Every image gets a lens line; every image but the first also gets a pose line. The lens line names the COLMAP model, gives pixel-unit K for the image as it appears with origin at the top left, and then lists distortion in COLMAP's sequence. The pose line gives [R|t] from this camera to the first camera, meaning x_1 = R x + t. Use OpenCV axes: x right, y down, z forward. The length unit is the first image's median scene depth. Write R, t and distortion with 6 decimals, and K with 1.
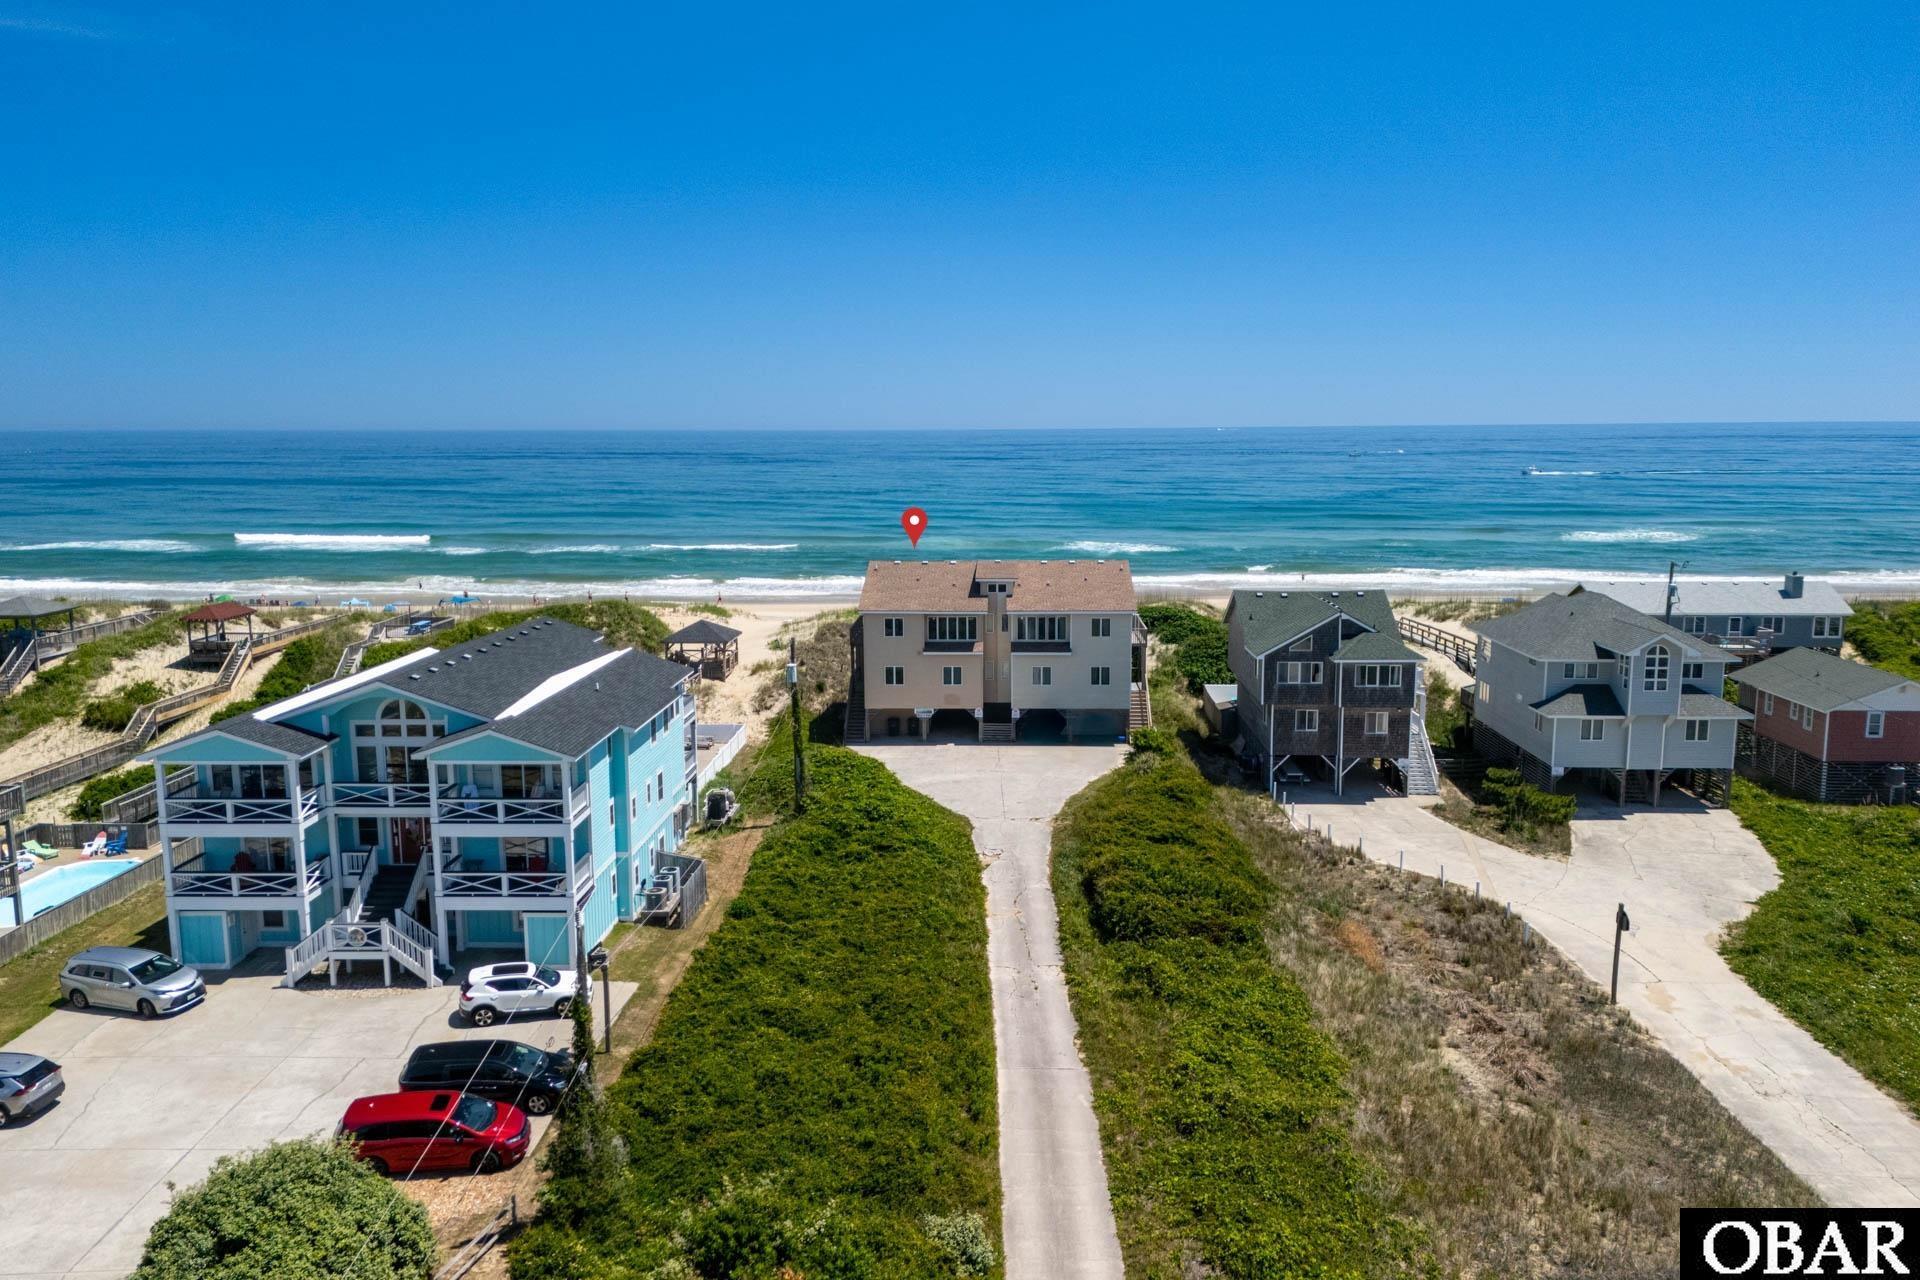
lens RADIAL K [[1417.4, 0, 960.0], [0, 1417.4, 640.0], [0, 0, 1]] dist [0.091286, -0.094123]
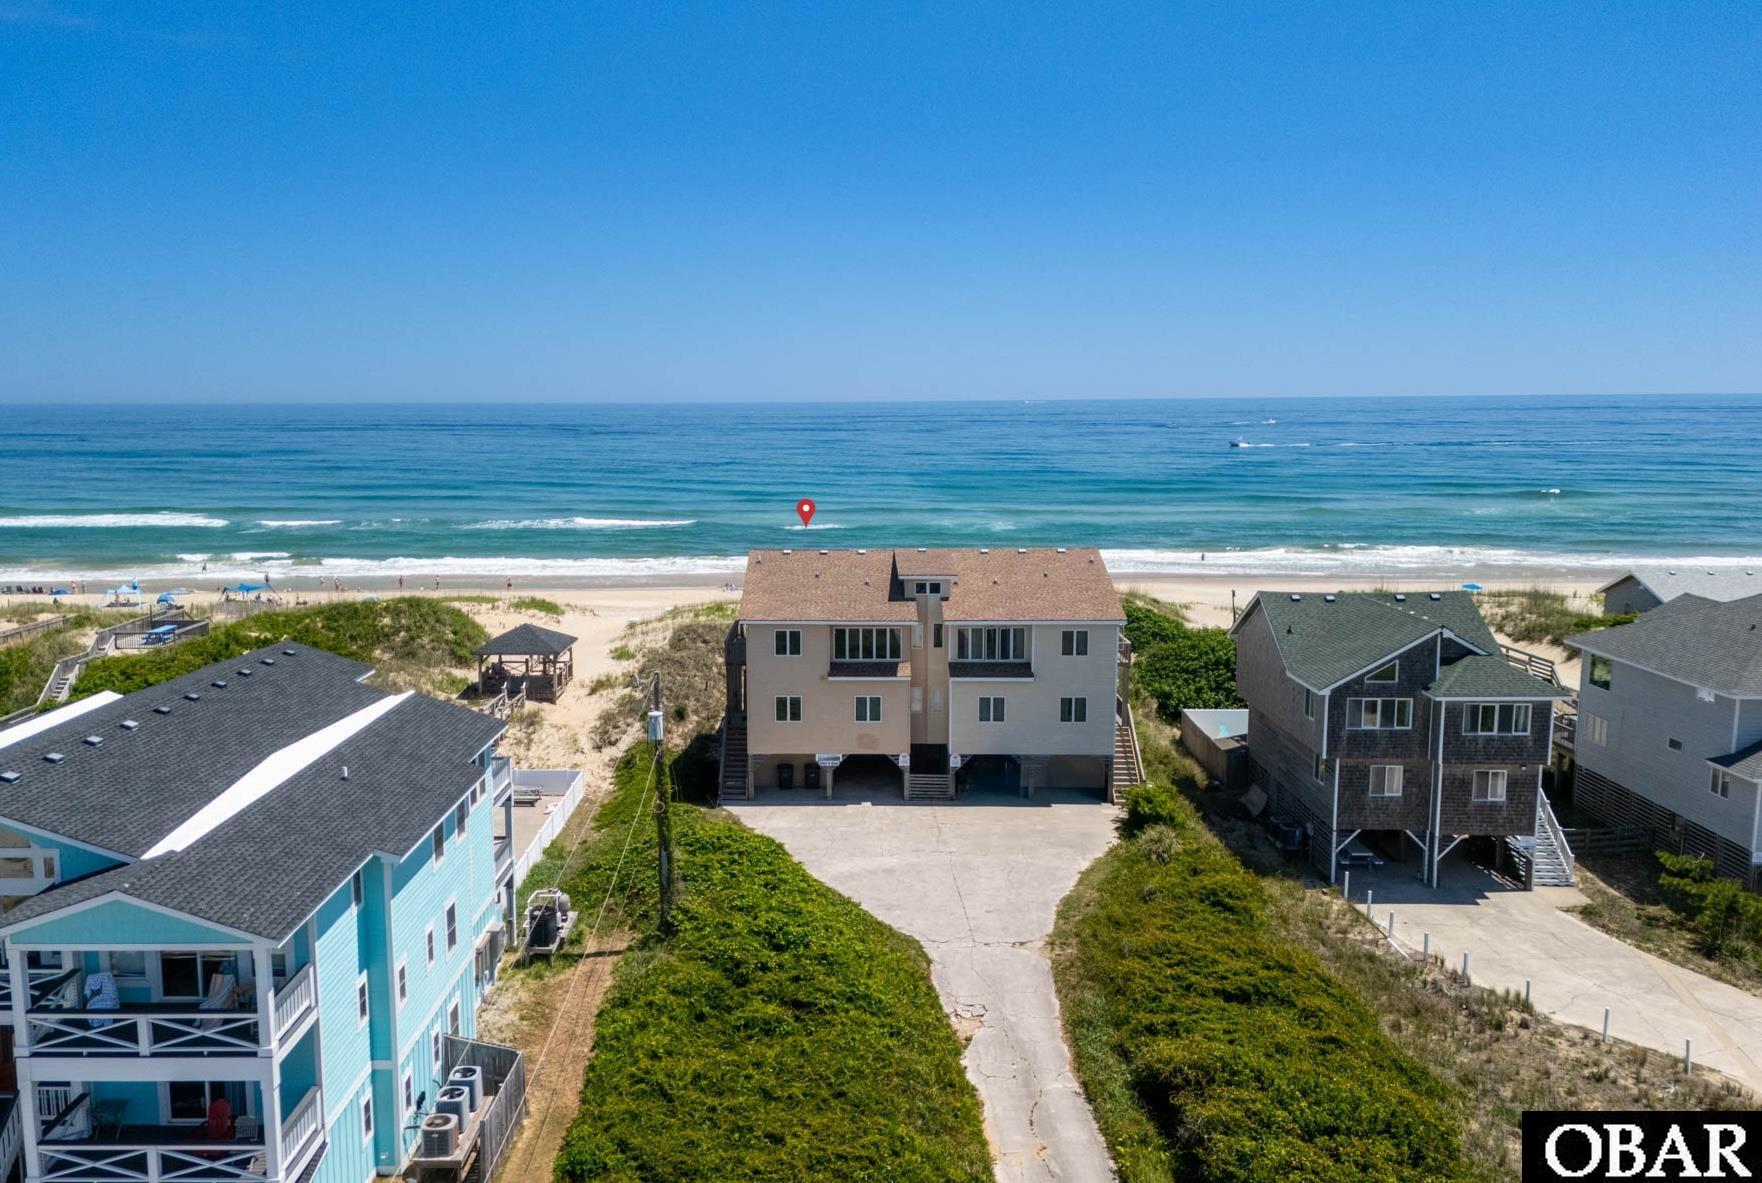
lens RADIAL K [[1419.9, 0, 801.7], [0, 1419.9, 612.5], [0, 0, 1]] dist [0.057347, -0.001983]
pose [[0.999973, -0.002057, 0.007090, -0.049967], [0.002053, 0.999998, 0.000567, -0.027912], [-0.007091, -0.000552, 0.999975, 0.303897]]
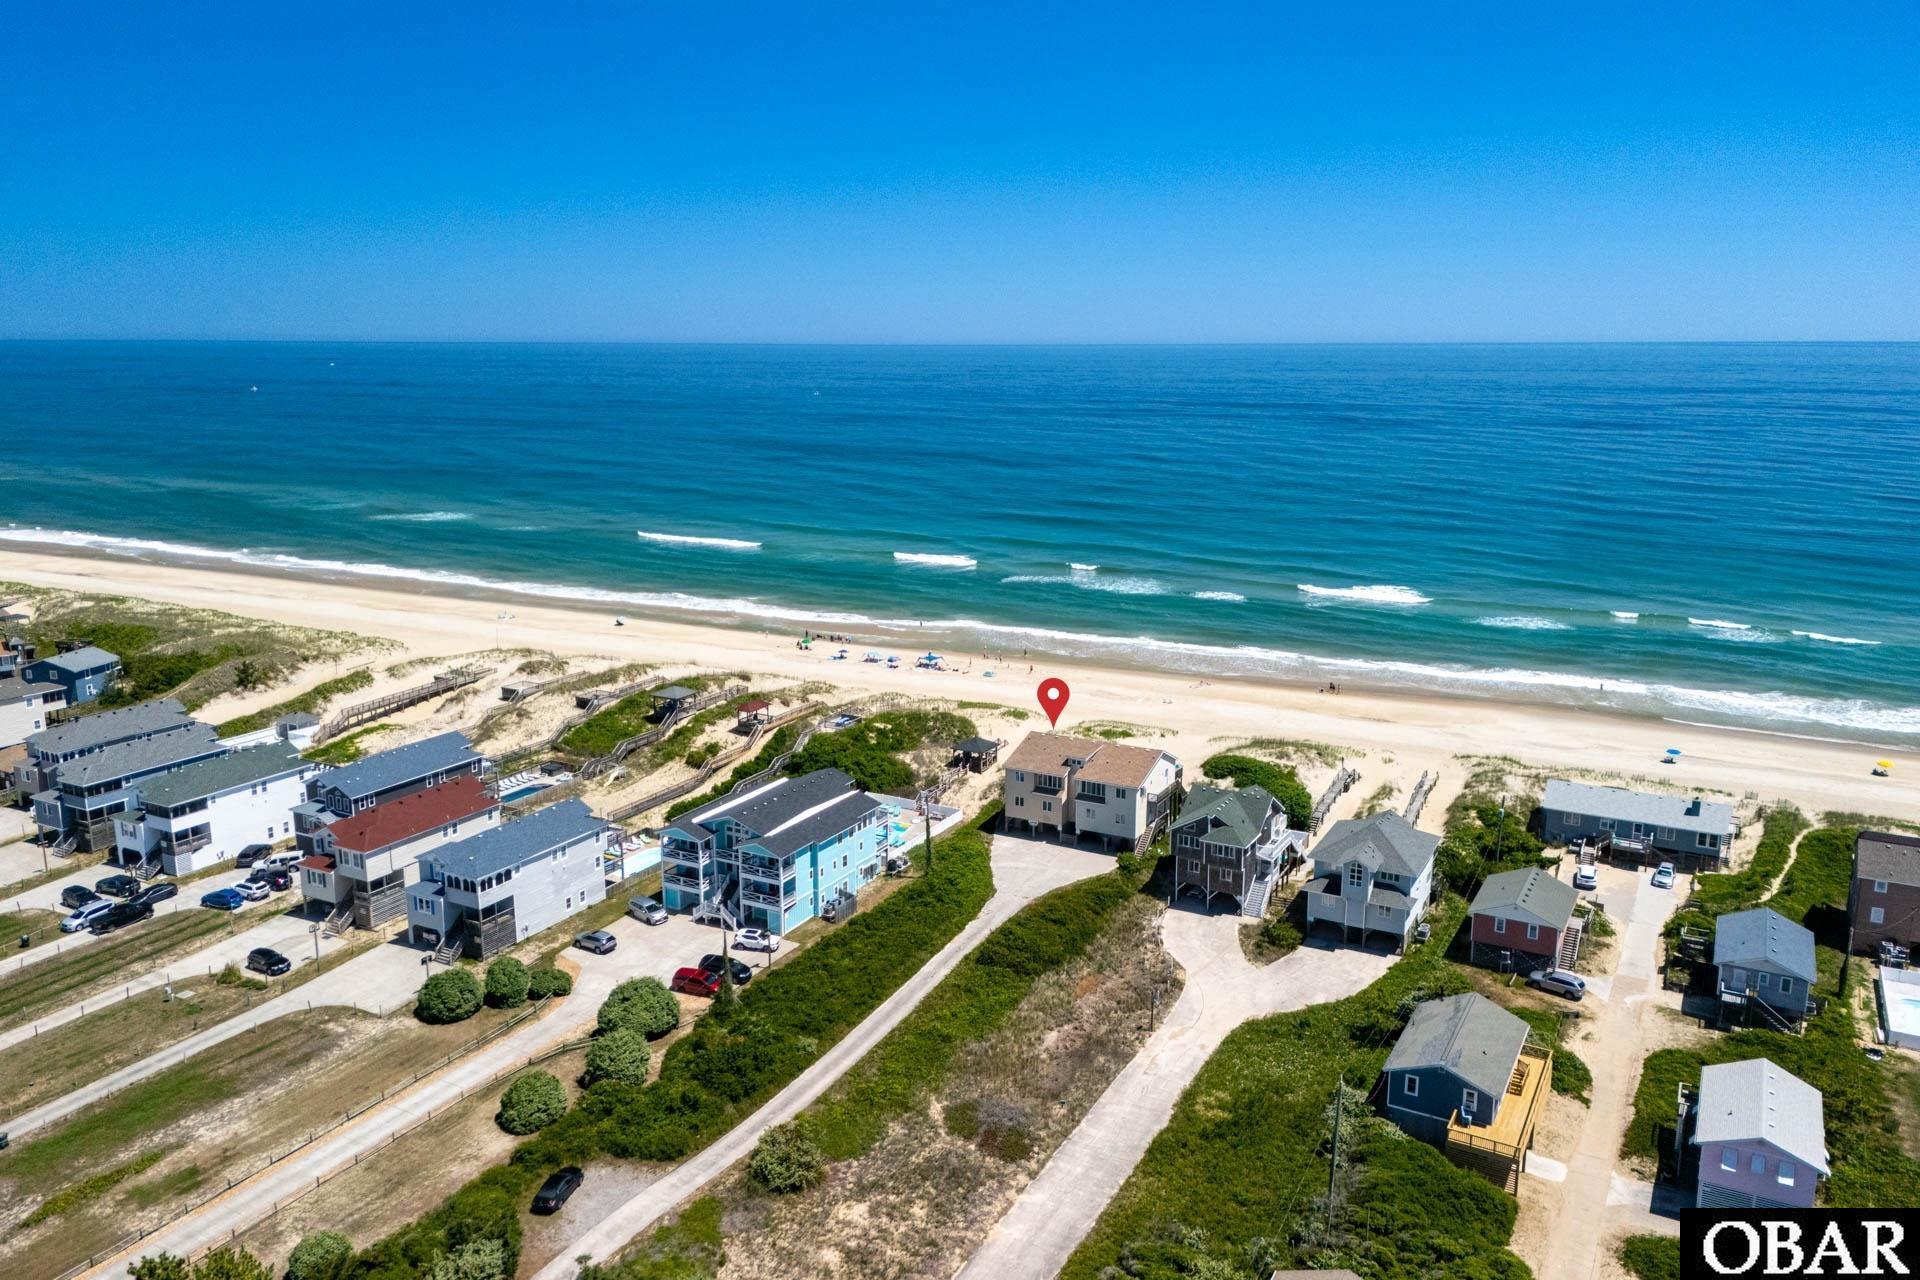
lens RADIAL K [[1425.6, 0, 952.1], [0, 1425.6, 638.5], [0, 0, 1]] dist [0.090703, -0.071166]
pose [[0.893742, 0.097665, -0.437821, 0.775759], [-0.071039, 0.994510, 0.076831, -0.374875], [0.442921, -0.037565, 0.895773, -0.844249]]
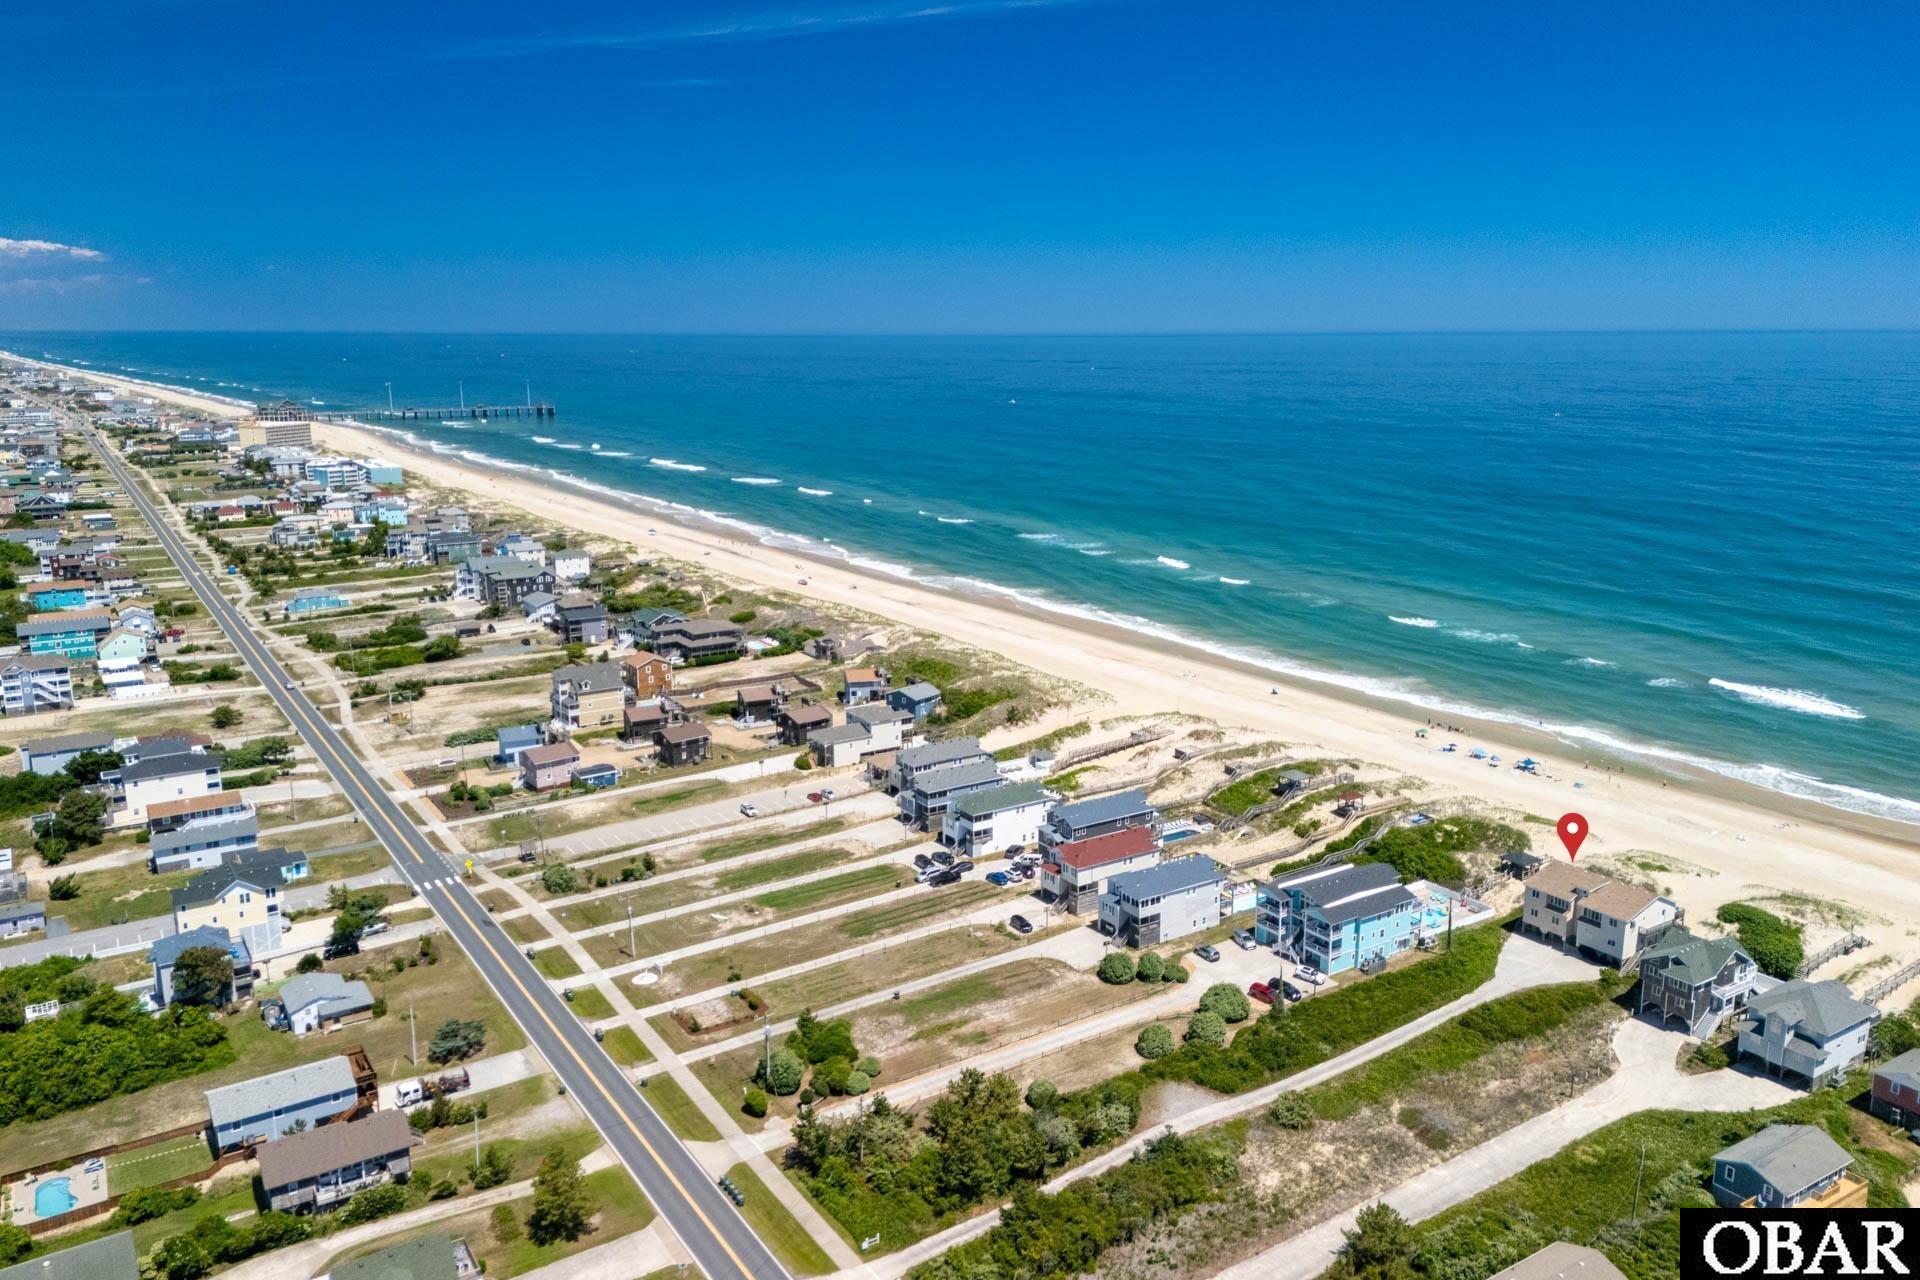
lens RADIAL K [[1417.4, 0, 960.0], [0, 1417.4, 640.0], [0, 0, 1]] dist [0.091286, -0.094123]
pose [[0.582826, 0.180973, -0.792188, 1.449582], [-0.124809, 0.983254, 0.132797, -0.742437], [0.802955, 0.021474, 0.595653, -1.512691]]
